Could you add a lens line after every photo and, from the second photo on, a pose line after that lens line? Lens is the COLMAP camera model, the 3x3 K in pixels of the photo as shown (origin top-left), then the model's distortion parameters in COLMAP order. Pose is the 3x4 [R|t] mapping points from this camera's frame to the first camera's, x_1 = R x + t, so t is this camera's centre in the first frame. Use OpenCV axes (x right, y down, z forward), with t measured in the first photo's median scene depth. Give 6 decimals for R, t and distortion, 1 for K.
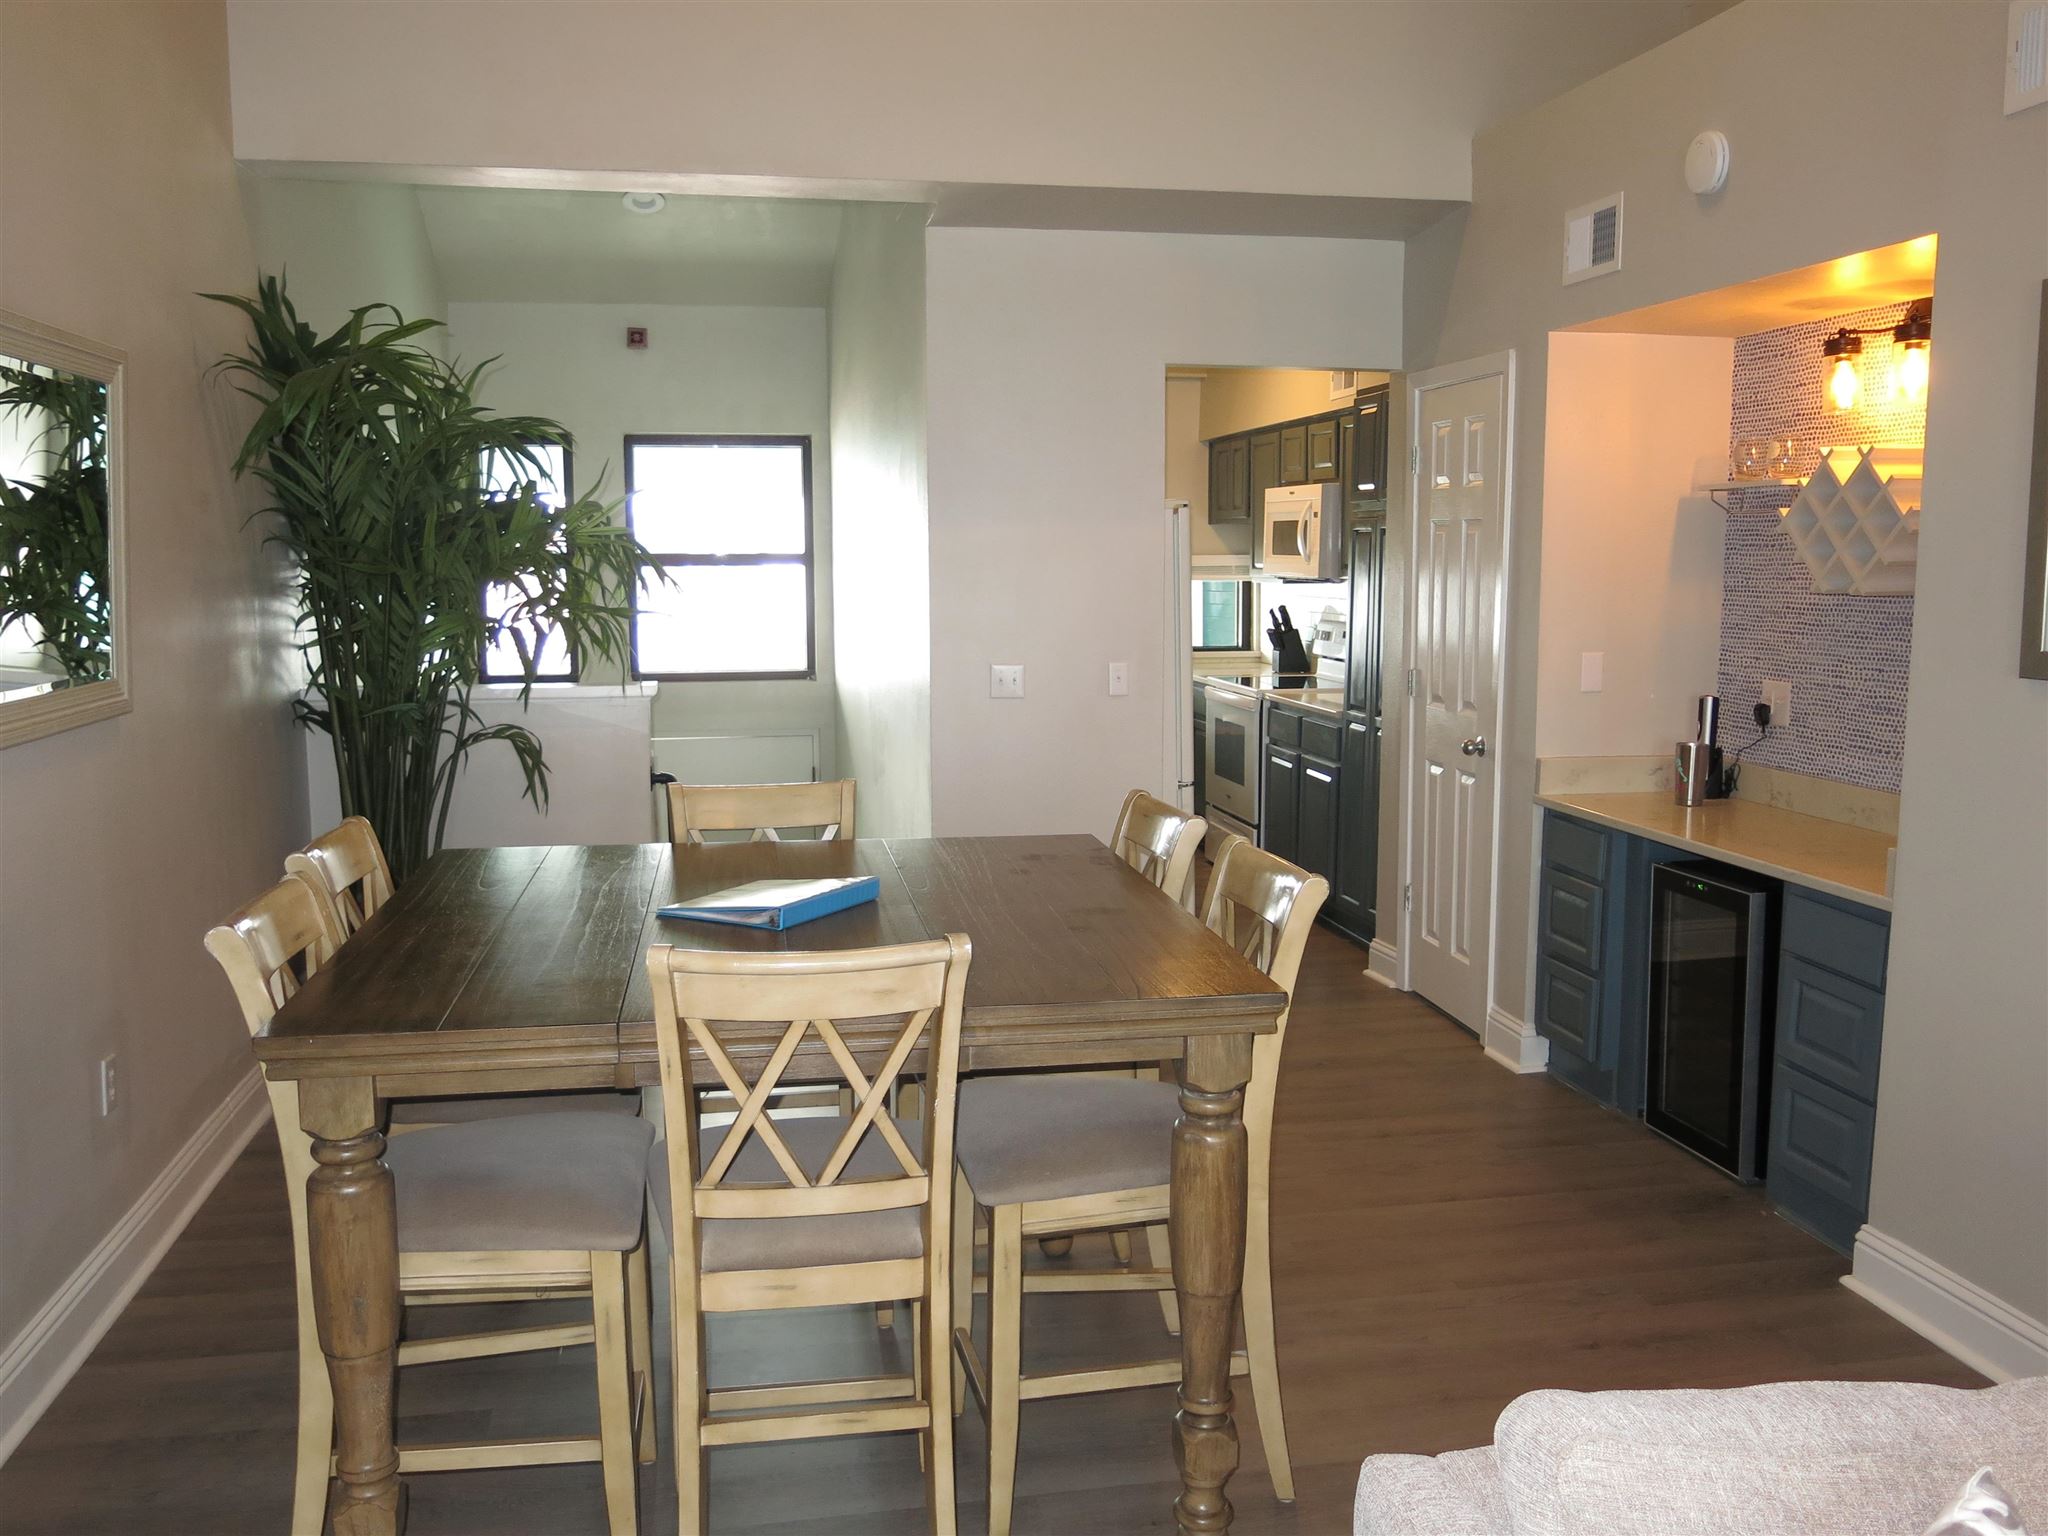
lens RADIAL K [[1702.9, 0, 1023.7], [0, 1702.9, 776.5], [0, 0, 1]] dist [-0.017401, -0.012456]
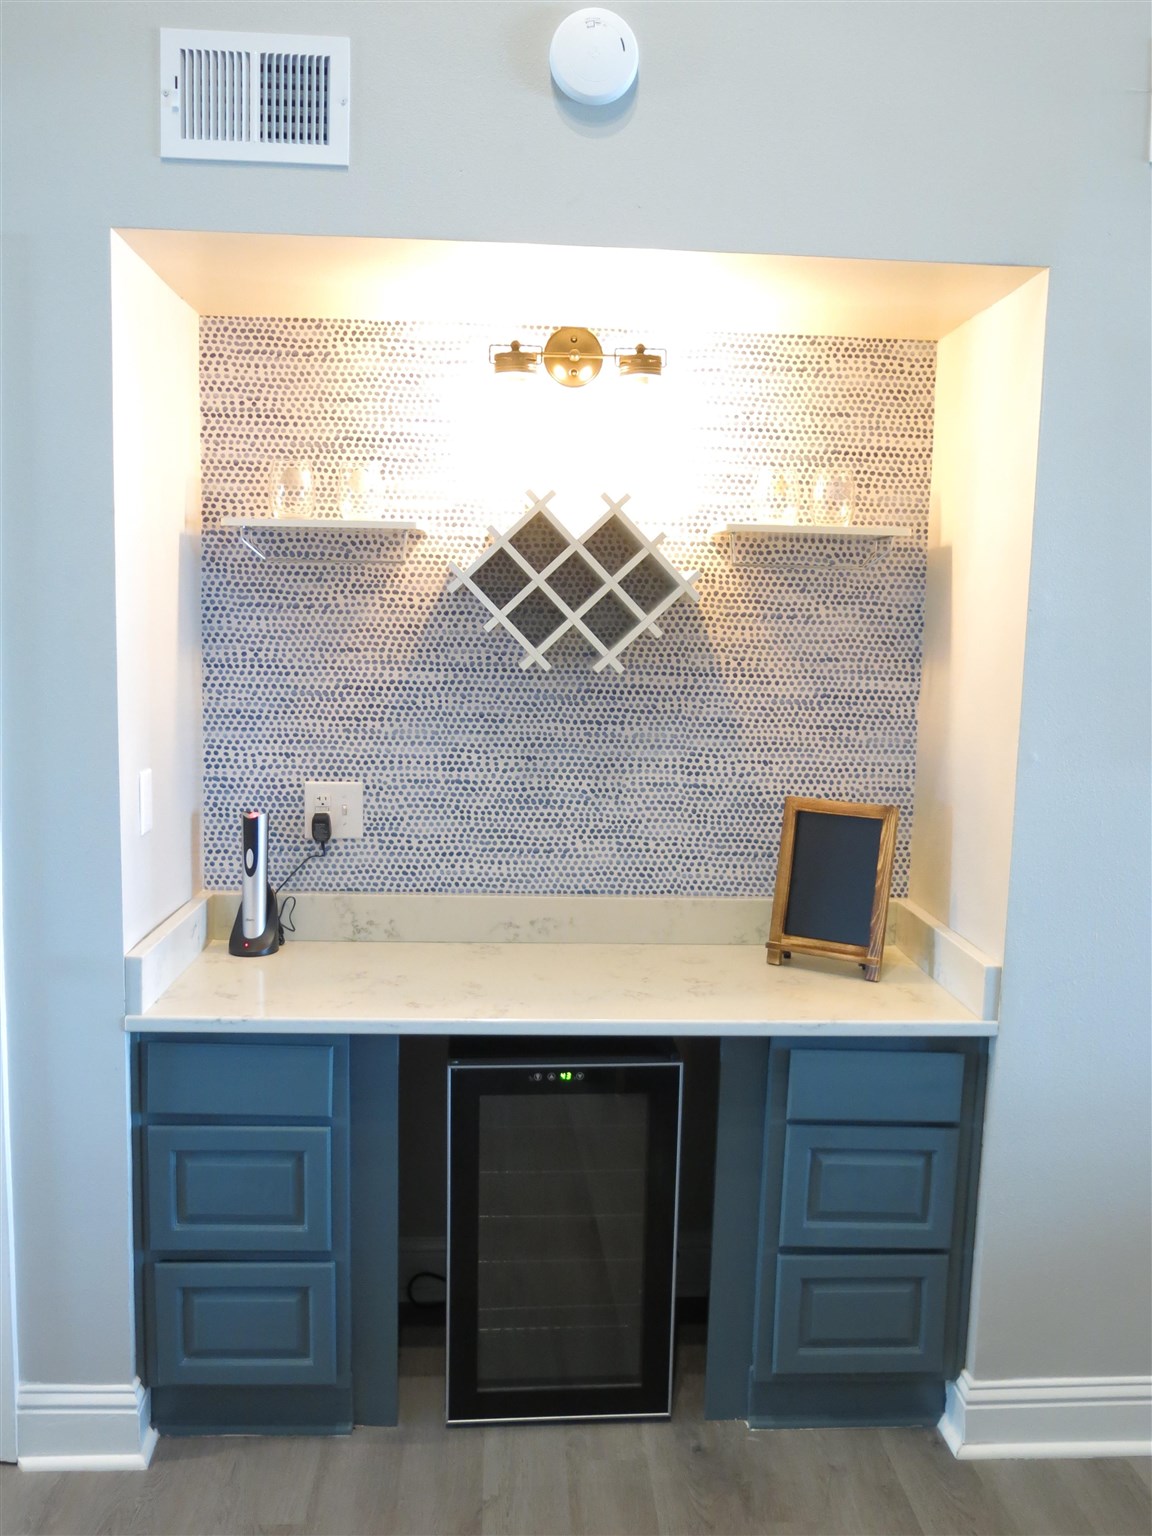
lens RADIAL K [[1277.2, 0, 576.0], [0, 1277.2, 768.0], [0, 0, 1]] dist [-0.017401, -0.012456]
pose [[0.120996, -0.116220, 0.985826, -0.096584], [0.105243, 0.989027, 0.103681, -0.093833], [-0.987058, 0.091206, 0.131899, 0.688045]]
